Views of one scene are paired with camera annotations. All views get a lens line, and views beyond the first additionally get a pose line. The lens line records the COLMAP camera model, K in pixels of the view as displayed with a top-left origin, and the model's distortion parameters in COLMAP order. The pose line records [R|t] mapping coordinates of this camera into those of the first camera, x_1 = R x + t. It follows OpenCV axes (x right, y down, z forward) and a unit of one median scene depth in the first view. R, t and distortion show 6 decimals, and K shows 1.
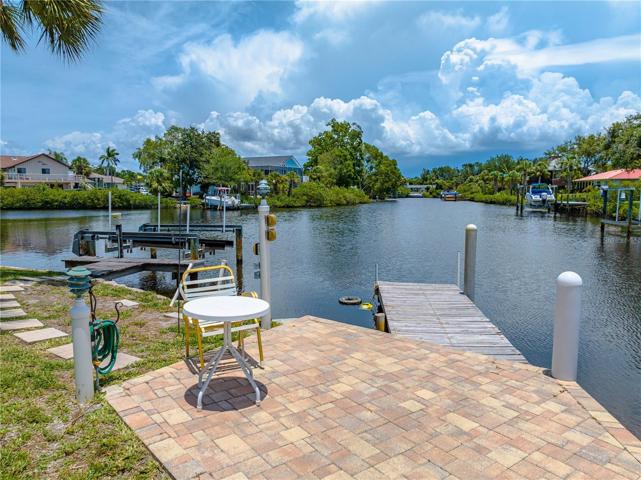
lens RADIAL K [[459.2, 0, 318.9], [0, 459.2, 239.4], [0, 0, 1]] dist [-0.038769, 0.026977]
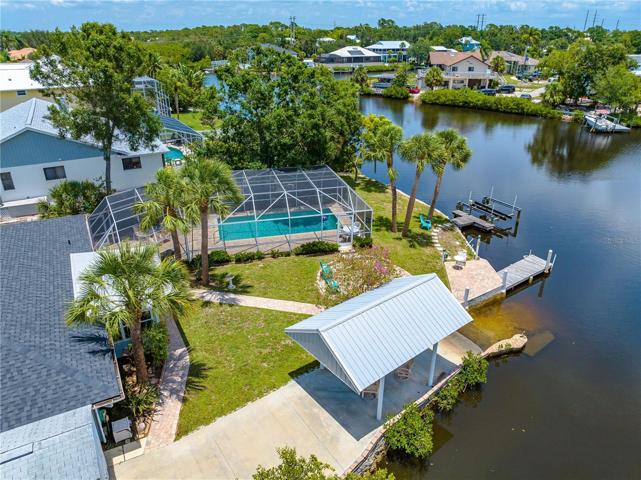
lens RADIAL K [[459.2, 0, 320.3], [0, 459.2, 240.9], [0, 0, 1]] dist [-0.038769, 0.026977]
pose [[0.665611, 0.313938, -0.677056, 0.112465], [-0.077525, 0.931396, 0.355657, -0.091436], [0.742261, -0.184241, 0.644285, -0.189858]]
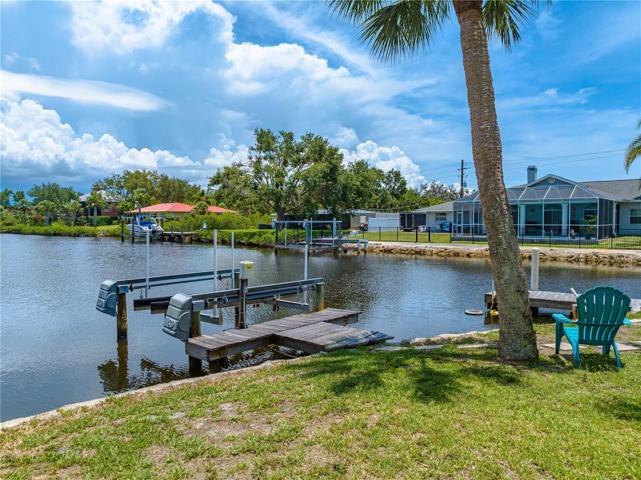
lens RADIAL K [[459.2, 0, 319.6], [0, 459.2, 240.3], [0, 0, 1]] dist [-0.038769, 0.026977]
pose [[0.512600, -0.033314, 0.857981, -0.117745], [0.088482, 0.995977, -0.014191, -0.008140], [-0.854056, 0.083191, 0.513486, 0.065487]]
